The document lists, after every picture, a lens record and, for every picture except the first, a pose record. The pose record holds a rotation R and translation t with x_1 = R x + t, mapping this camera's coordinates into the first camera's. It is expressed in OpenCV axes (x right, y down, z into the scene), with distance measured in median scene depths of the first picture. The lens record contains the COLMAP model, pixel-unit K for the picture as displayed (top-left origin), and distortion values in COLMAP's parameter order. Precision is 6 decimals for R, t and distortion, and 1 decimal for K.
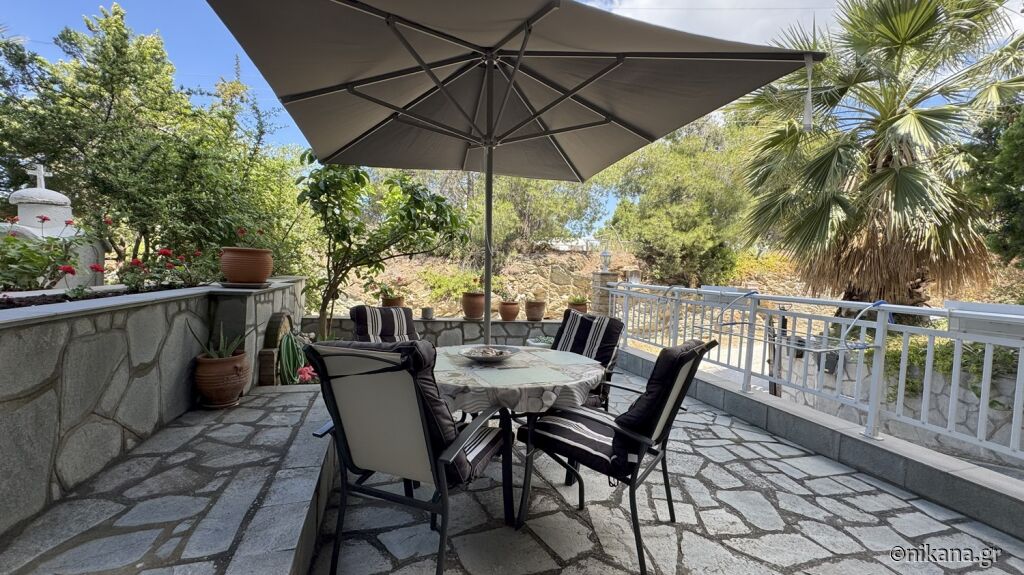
lens RADIAL K [[407.1, 0, 512.6], [0, 407.1, 288.4], [0, 0, 1]] dist [-0.007758, 0.000199]
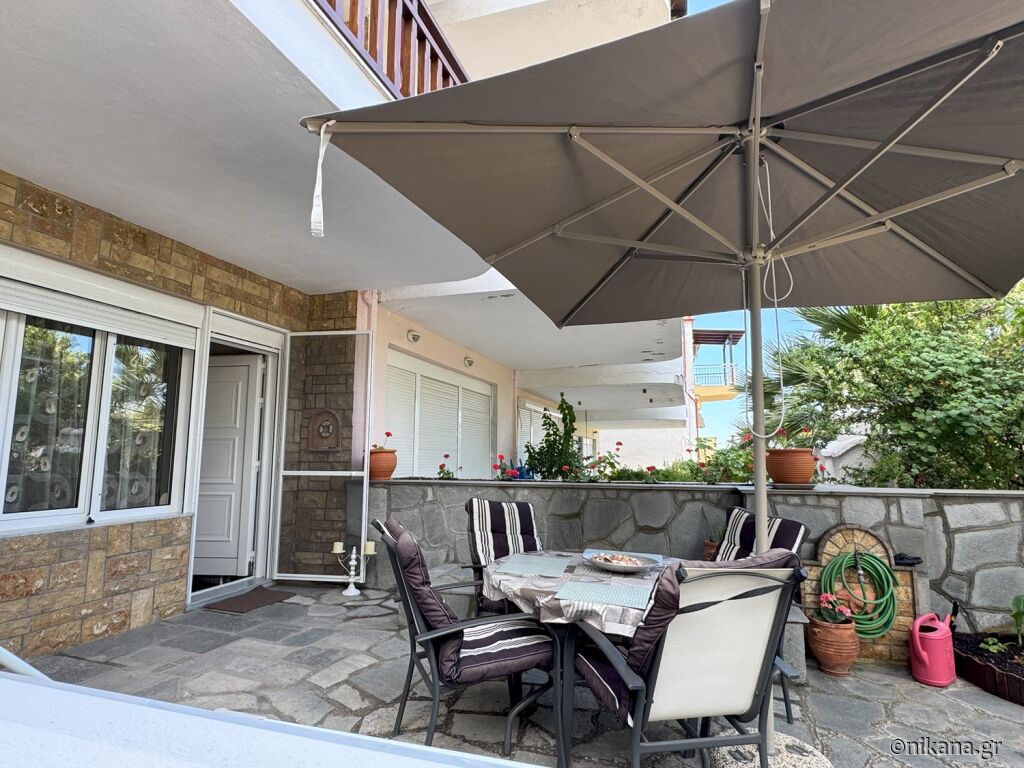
lens RADIAL K [[546.6, 0, 511.1], [0, 546.6, 385.8], [0, 0, 1]] dist [-0.002306, 0.003075]
pose [[-0.564076, -0.150152, -0.811956, 1.066405], [-0.066424, 0.988392, -0.136634, -0.029068], [0.823047, -0.023139, -0.567502, 1.517796]]
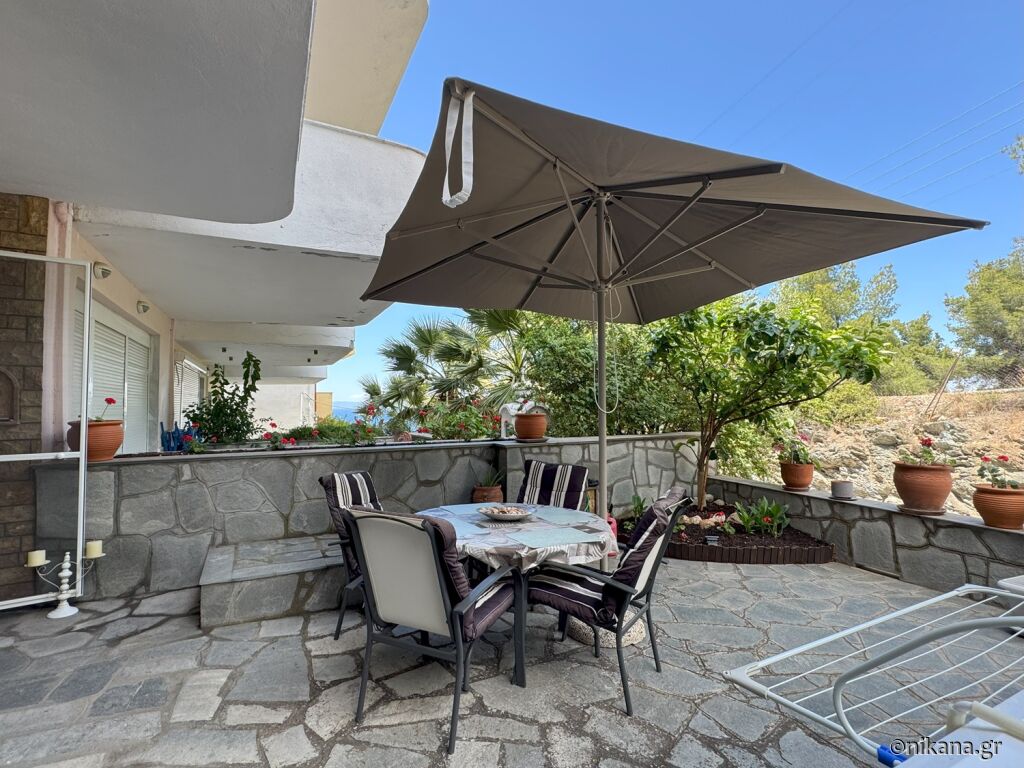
lens RADIAL K [[496.7, 0, 510.0], [0, 496.7, 384.4], [0, 0, 1]] dist [-0.004933, 0.001876]
pose [[0.168911, -0.086478, -0.981830, 1.259967], [-0.028898, 0.995281, -0.092634, -0.048888], [0.985208, 0.044019, 0.165615, 0.816677]]
